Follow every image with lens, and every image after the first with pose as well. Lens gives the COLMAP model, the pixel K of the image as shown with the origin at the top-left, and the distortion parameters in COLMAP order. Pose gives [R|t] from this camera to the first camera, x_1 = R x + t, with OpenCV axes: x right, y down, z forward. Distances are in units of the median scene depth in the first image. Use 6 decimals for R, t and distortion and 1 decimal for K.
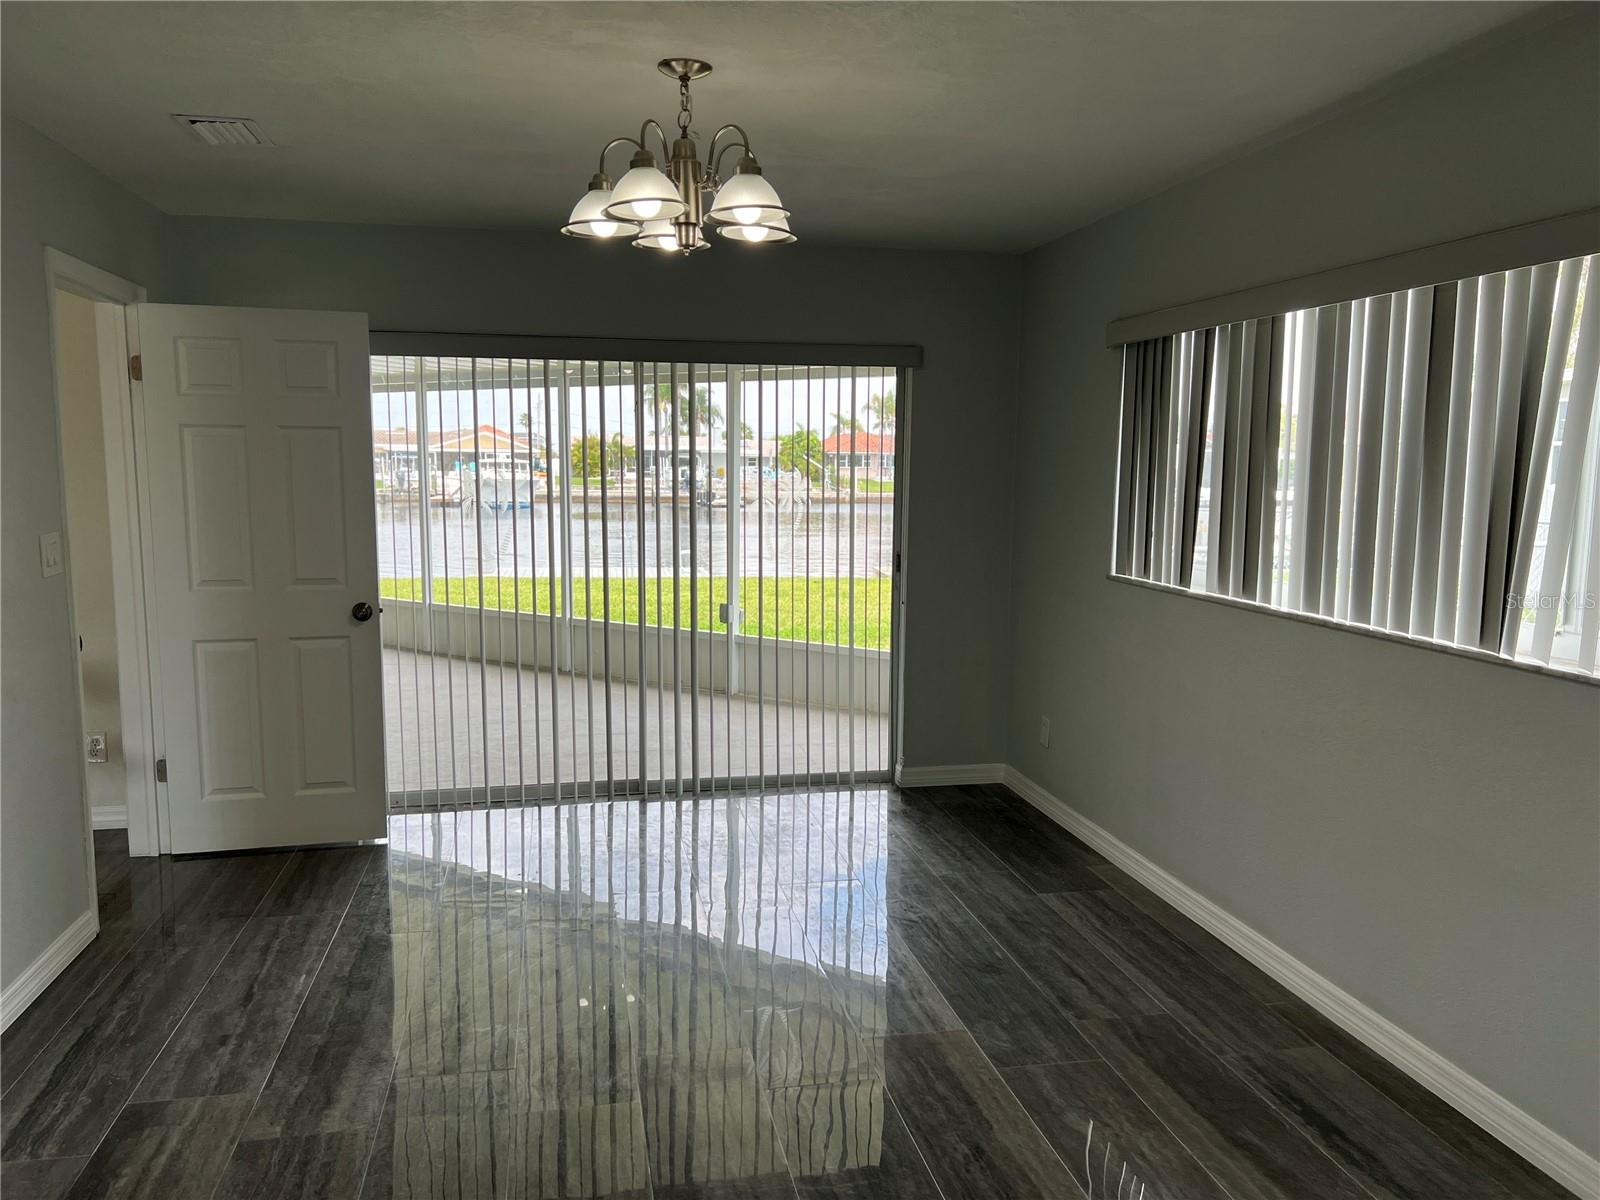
lens RADIAL K [[1228.4, 0, 795.6], [0, 1228.4, 622.9], [0, 0, 1]] dist [0.006410, 0.001288]
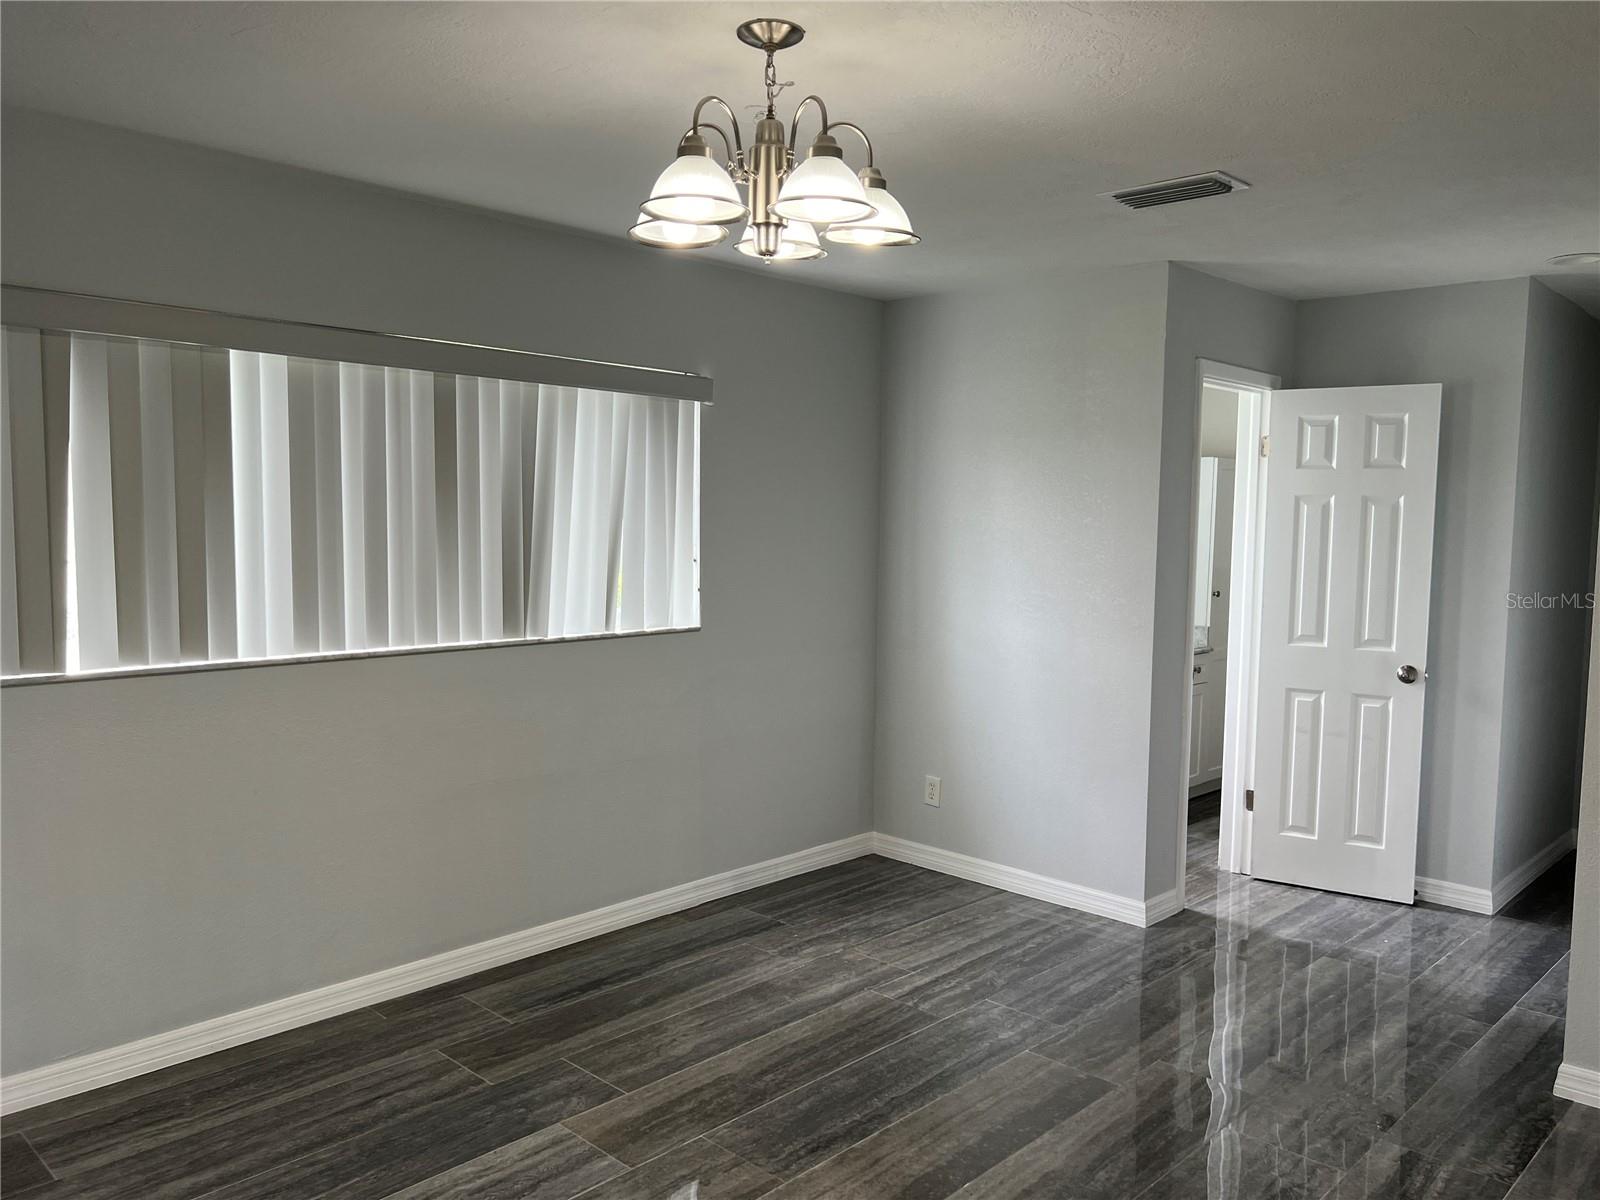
lens RADIAL K [[1197.5, 0, 800.0], [0, 1197.5, 600.0], [0, 0, 1]] dist [0.059560, -0.055494]
pose [[-0.575845, -0.069328, 0.814614, -0.708167], [0.093183, 0.984339, 0.149643, -0.182442], [-0.812231, 0.162079, -0.560367, 1.357160]]
